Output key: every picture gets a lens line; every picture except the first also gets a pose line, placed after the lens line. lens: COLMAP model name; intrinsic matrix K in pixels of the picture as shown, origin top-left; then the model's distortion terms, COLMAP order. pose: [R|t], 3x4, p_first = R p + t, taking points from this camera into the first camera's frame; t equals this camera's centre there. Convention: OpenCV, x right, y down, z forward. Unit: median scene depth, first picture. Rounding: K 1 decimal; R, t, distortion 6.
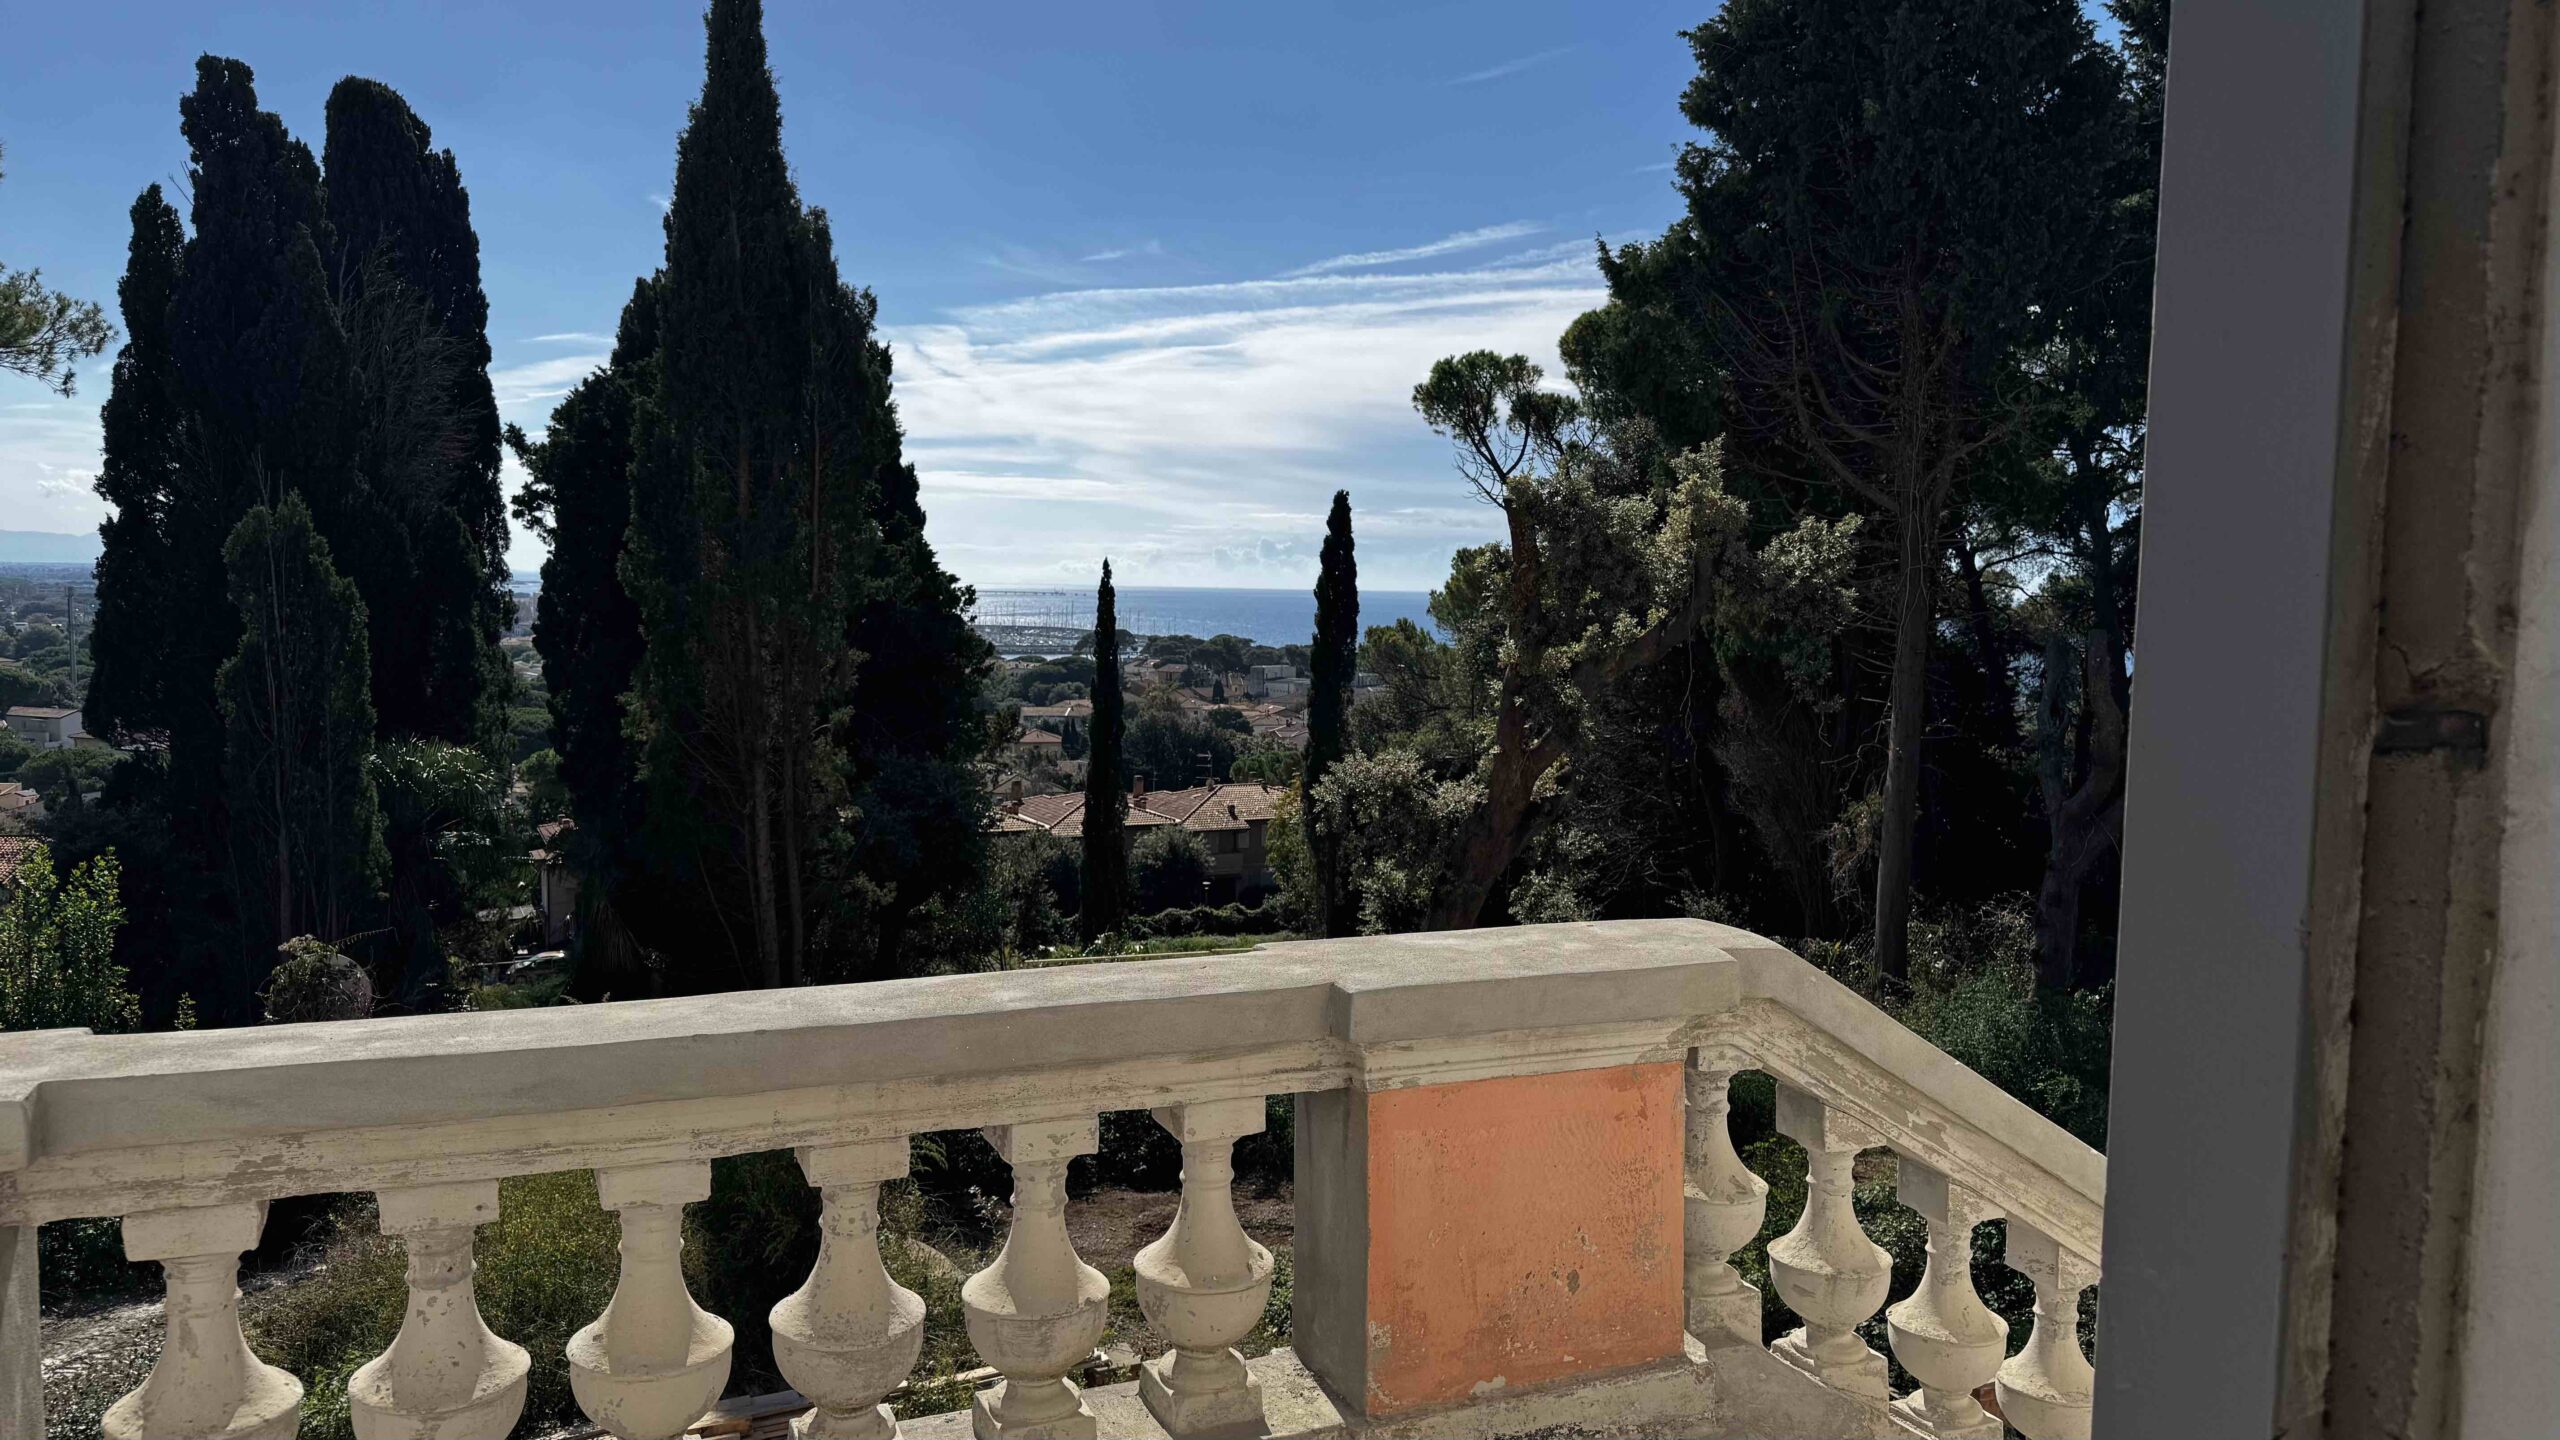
lens RADIAL K [[1765.3, 0, 1276.9], [0, 1765.3, 734.7], [0, 0, 1]] dist [0.087423, -0.129737]
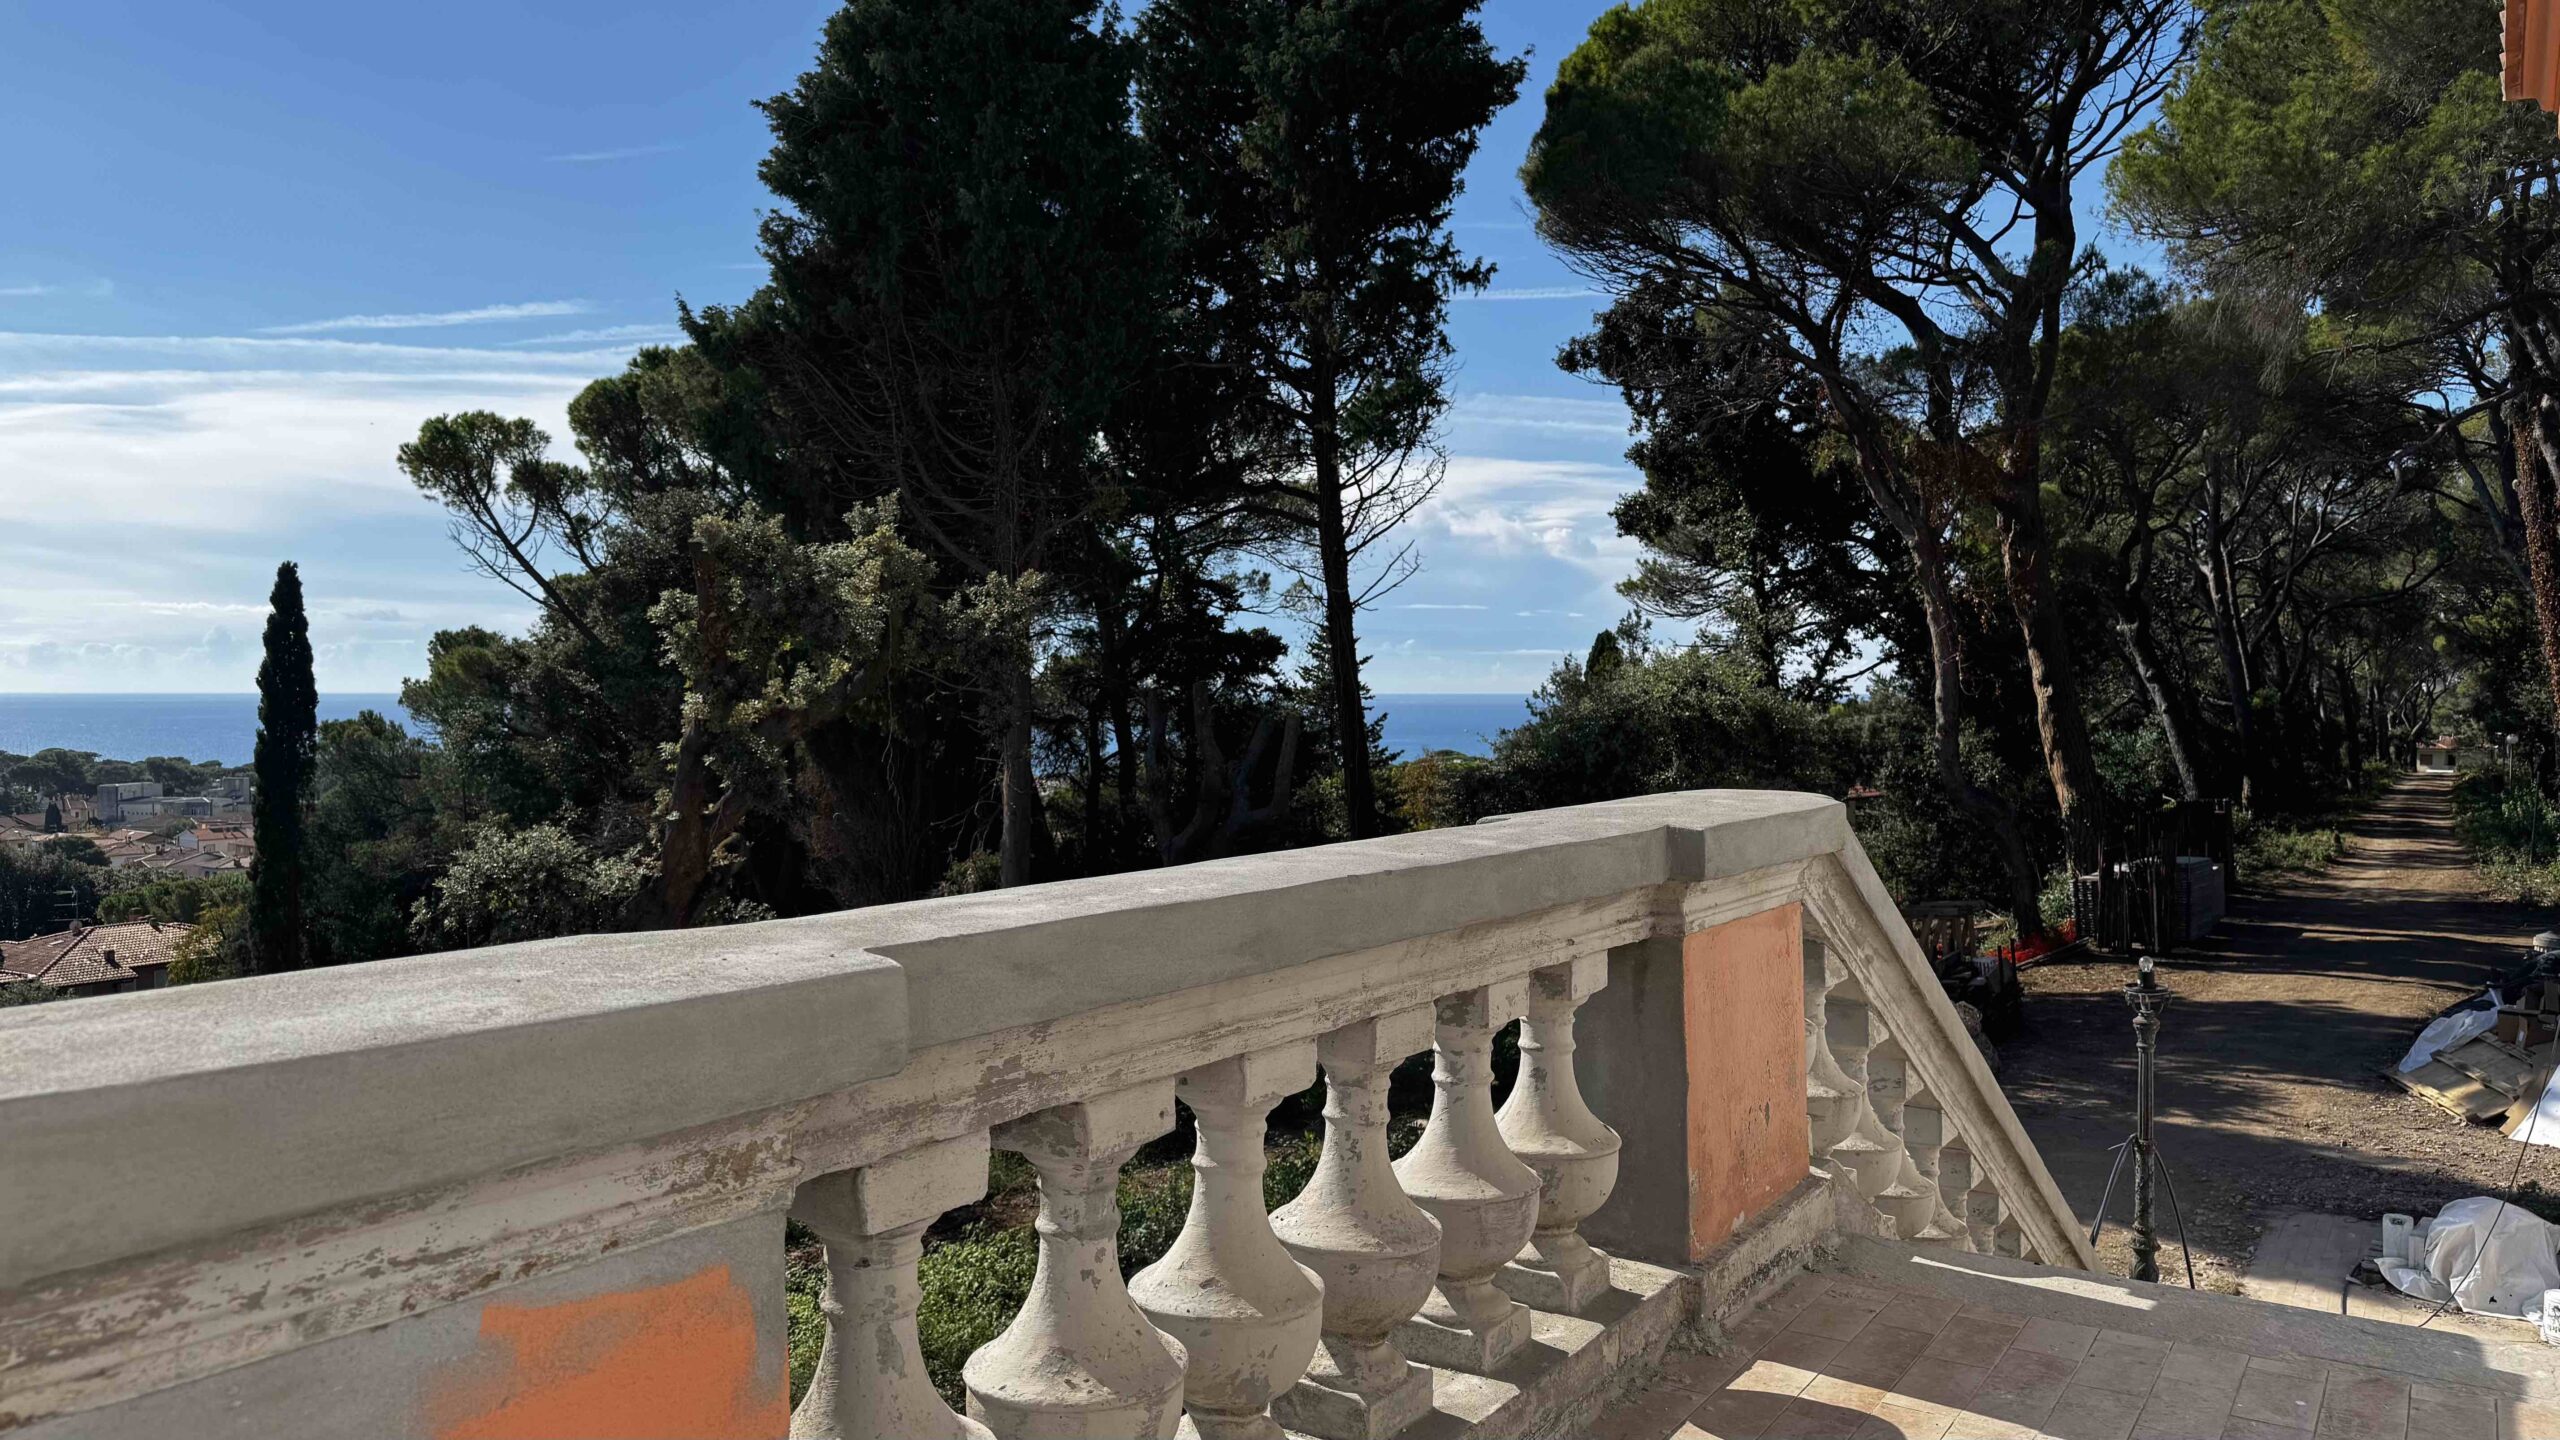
lens RADIAL K [[1765.3, 0, 1276.9], [0, 1765.3, 734.7], [0, 0, 1]] dist [0.087423, -0.129737]
pose [[0.836810, -0.030188, 0.546660, -0.050068], [0.060275, 0.997489, -0.037183, 0.008161], [-0.544165, 0.064065, 0.836529, 0.020026]]
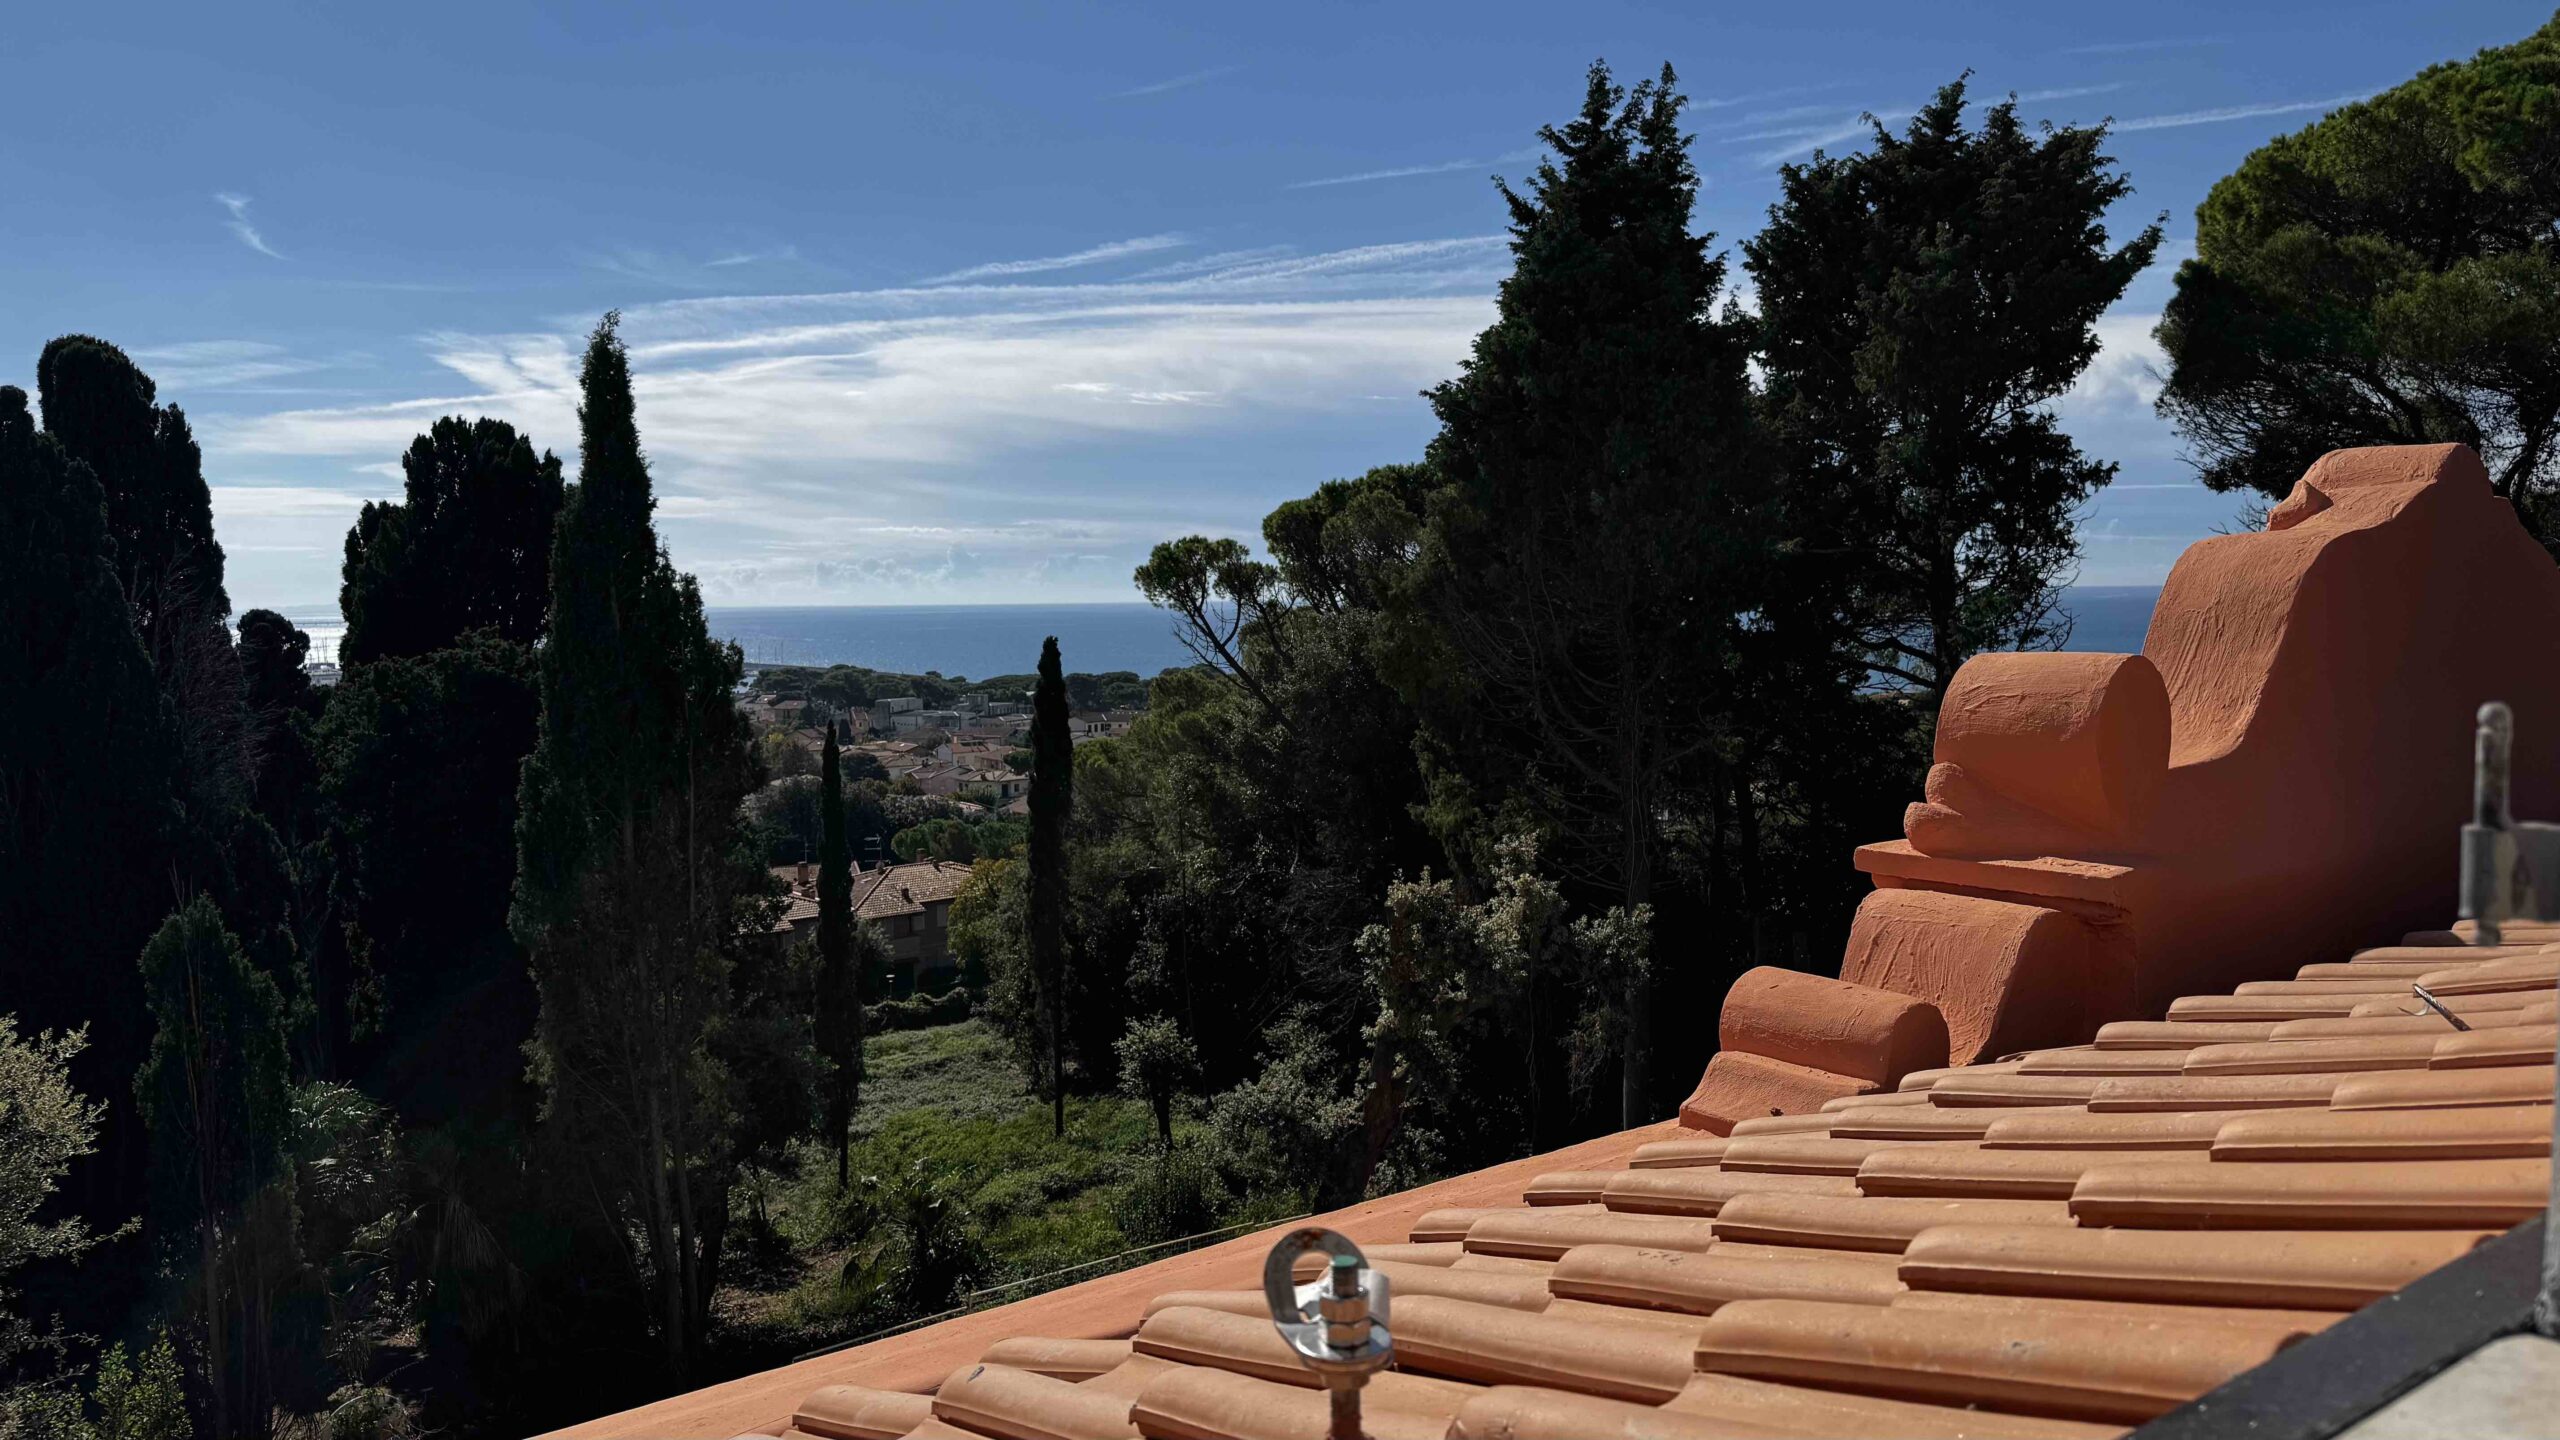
lens RADIAL K [[1787.6, 0, 1279.8], [0, 1787.6, 716.1], [0, 0, 1]] dist [0.096176, -0.140604]
pose [[0.973892, -0.047785, 0.221925, -0.085577], [0.048243, 0.998830, 0.003361, -0.108230], [-0.221826, 0.007433, 0.975058, -0.087389]]
